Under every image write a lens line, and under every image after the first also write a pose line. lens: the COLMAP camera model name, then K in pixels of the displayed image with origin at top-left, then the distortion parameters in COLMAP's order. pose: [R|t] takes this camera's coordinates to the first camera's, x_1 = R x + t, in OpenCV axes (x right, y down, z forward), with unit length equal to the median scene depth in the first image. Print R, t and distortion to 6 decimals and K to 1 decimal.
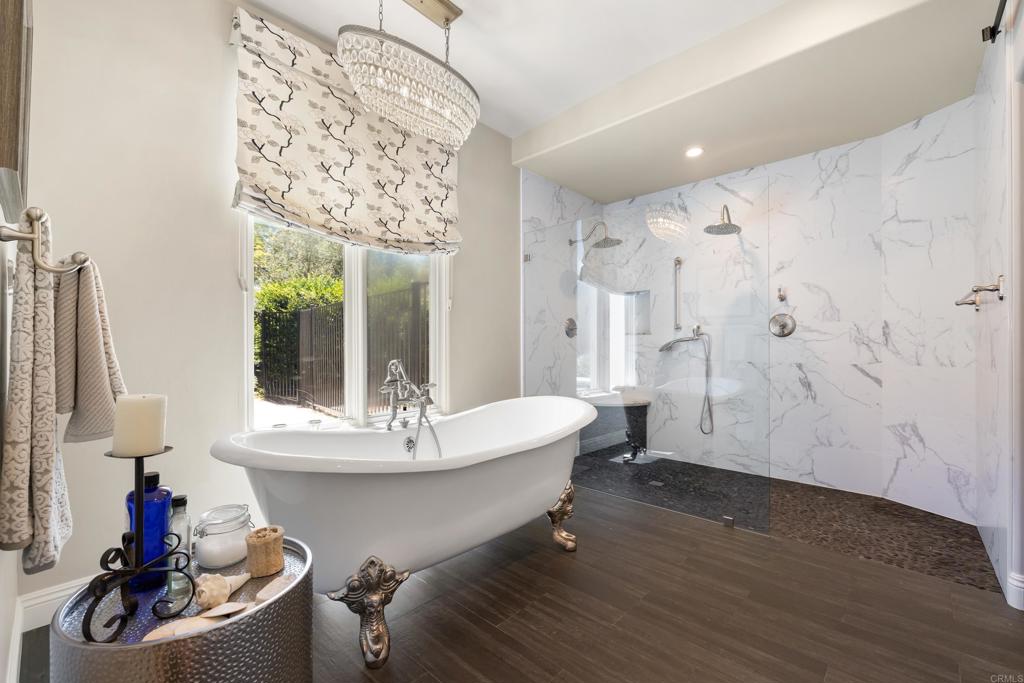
lens RADIAL K [[436.5, 0, 512.3], [0, 436.5, 345.8], [0, 0, 1]] dist [-0.002093, -0.000362]
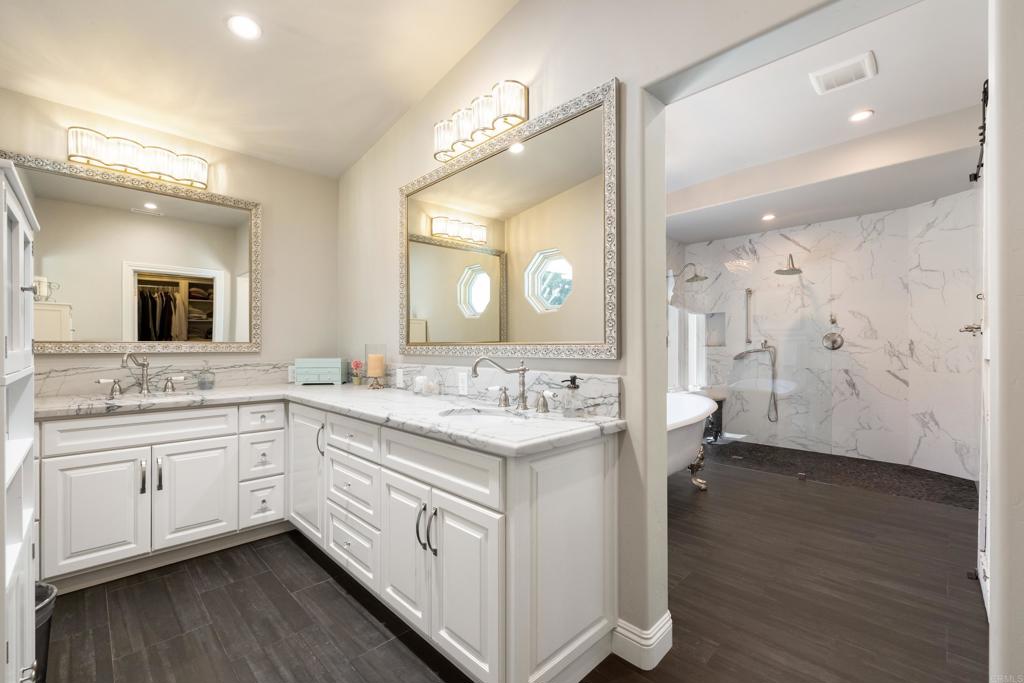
lens RADIAL K [[436.5, 0, 509.2], [0, 436.5, 347.7], [0, 0, 1]] dist [-0.002093, -0.000362]
pose [[0.999070, -0.004618, -0.042864, -0.342798], [0.004911, 0.999965, 0.006733, -0.042313], [0.042831, -0.006938, 0.999058, -0.415613]]
